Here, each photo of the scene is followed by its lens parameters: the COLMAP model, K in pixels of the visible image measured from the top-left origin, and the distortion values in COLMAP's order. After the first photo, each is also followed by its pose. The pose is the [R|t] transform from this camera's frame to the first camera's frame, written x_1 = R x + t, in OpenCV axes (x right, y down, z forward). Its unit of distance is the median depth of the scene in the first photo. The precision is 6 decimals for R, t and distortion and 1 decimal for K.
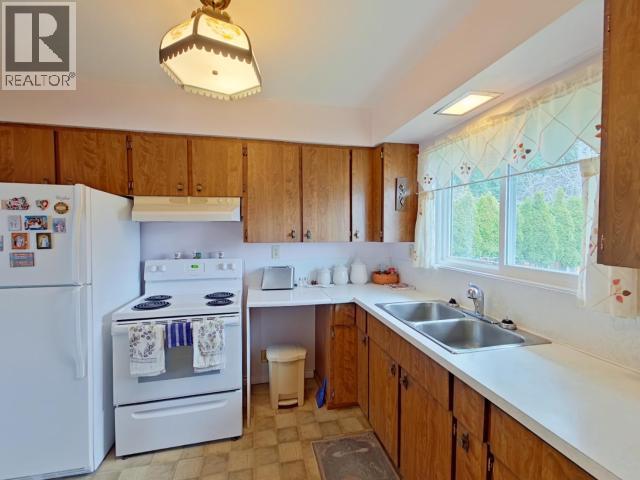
lens RADIAL K [[291.8, 0, 315.8], [0, 291.8, 239.9], [0, 0, 1]] dist [0.003499, -0.000784]
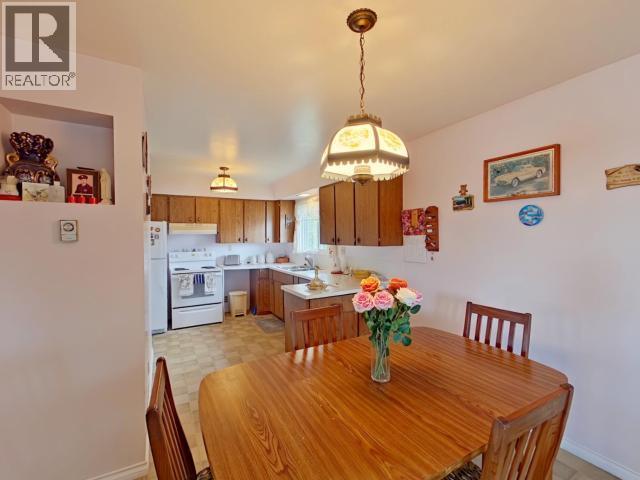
lens RADIAL K [[291.8, 0, 314.6], [0, 291.8, 241.5], [0, 0, 1]] dist [0.003499, -0.000784]
pose [[0.960325, -0.009928, 0.278707, -0.179170], [0.015721, 0.999704, -0.018560, 0.052540], [-0.278440, 0.022205, 0.960197, -1.510572]]
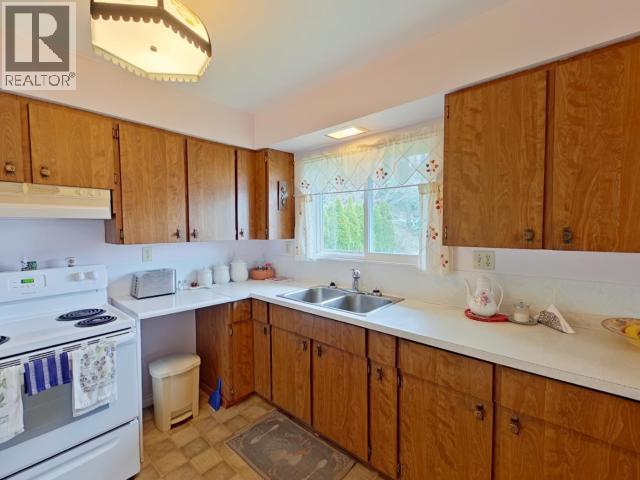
lens RADIAL K [[291.8, 0, 322.9], [0, 291.8, 240.2], [0, 0, 1]] dist [0.003499, -0.000784]
pose [[0.807335, -0.031482, 0.589252, -0.289278], [0.028202, 0.999493, 0.014760, 0.000531], [-0.589419, 0.004702, 0.807814, -0.001148]]
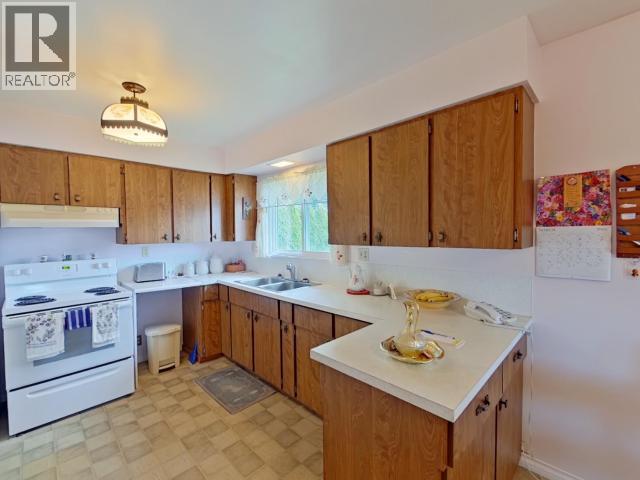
lens RADIAL K [[291.8, 0, 322.0], [0, 291.8, 240.2], [0, 0, 1]] dist [0.003499, -0.000784]
pose [[0.839937, -0.025608, 0.542080, -0.228335], [0.030639, 0.999530, -0.000257, 0.018965], [-0.541819, 0.016824, 0.840327, -0.532921]]
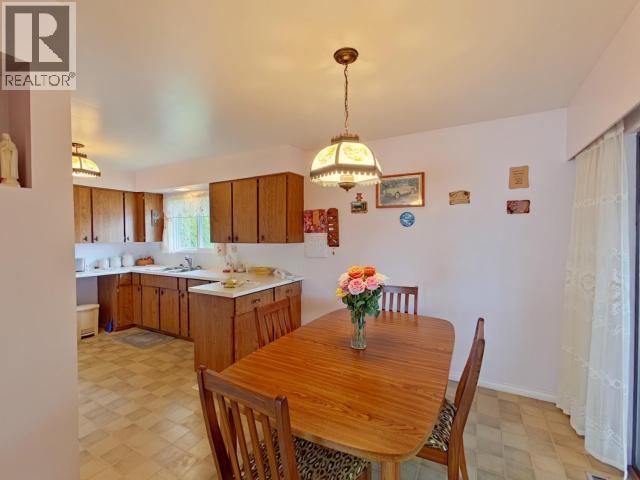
lens RADIAL K [[291.8, 0, 325.6], [0, 291.8, 240.4], [0, 0, 1]] dist [0.003499, -0.000784]
pose [[0.654576, -0.020711, 0.755712, -0.531754], [0.033674, 0.999431, -0.001776, 0.049315], [-0.755246, 0.026610, 0.654901, -1.391717]]
